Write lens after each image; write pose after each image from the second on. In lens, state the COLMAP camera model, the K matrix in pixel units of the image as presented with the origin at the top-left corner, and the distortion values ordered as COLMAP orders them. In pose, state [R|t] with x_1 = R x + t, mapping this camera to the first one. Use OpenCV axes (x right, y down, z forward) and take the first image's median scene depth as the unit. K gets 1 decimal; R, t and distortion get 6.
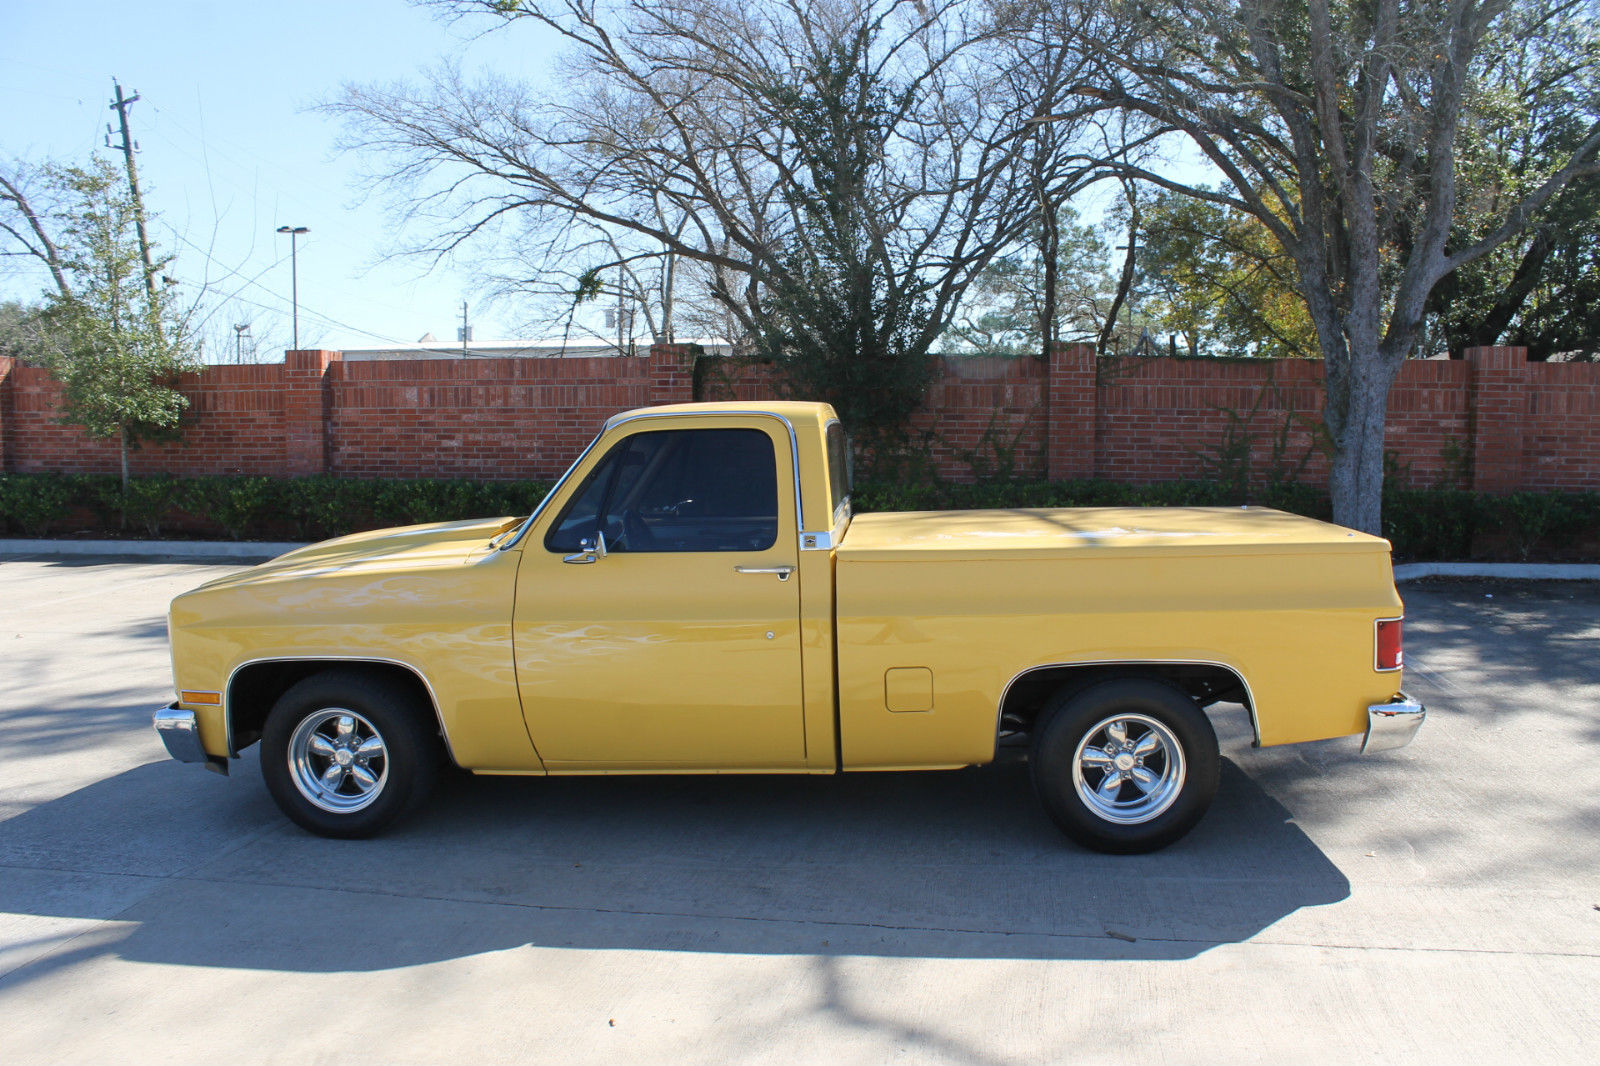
lens RADIAL K [[1358.1, 0, 826.1], [0, 1358.1, 580.7], [0, 0, 1]] dist [-0.123346, 0.098981]
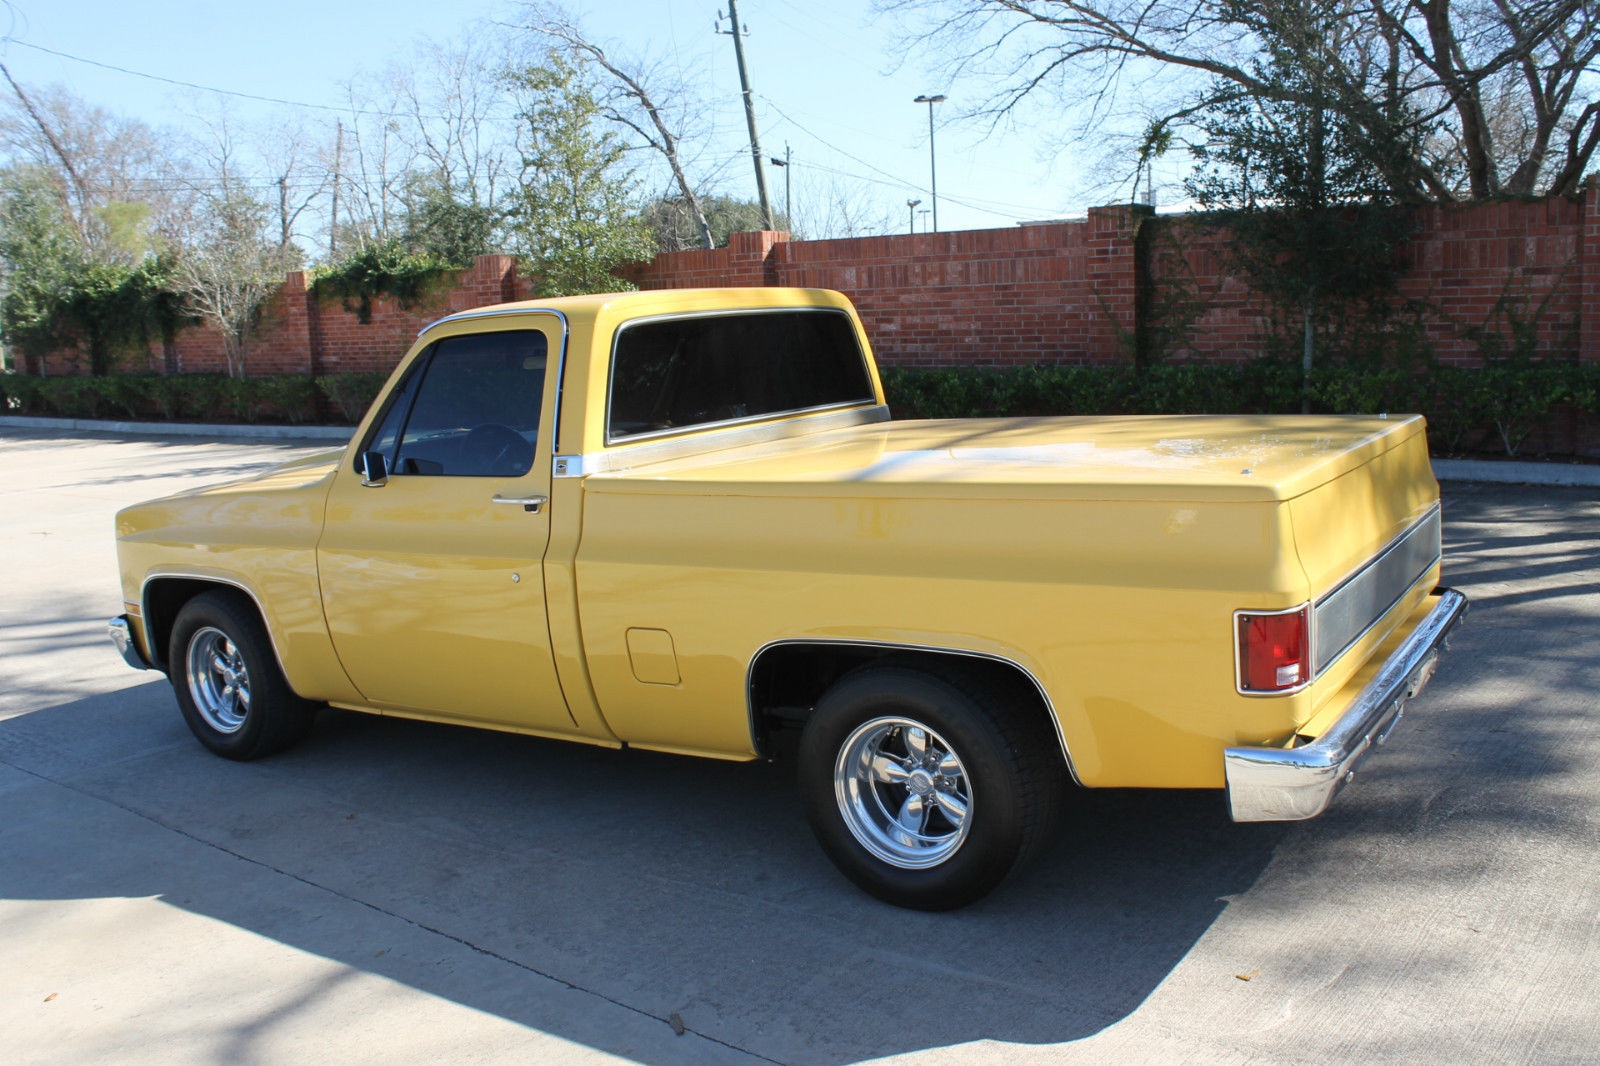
lens RADIAL K [[1471.6, 0, 808.3], [0, 1471.6, 547.0], [0, 0, 1]] dist [-0.080521, 0.000000]
pose [[0.872995, 0.046492, -0.485509, 0.170444], [-0.019884, 0.998011, 0.059815, -0.011280], [0.487324, -0.042564, 0.872183, 0.091338]]
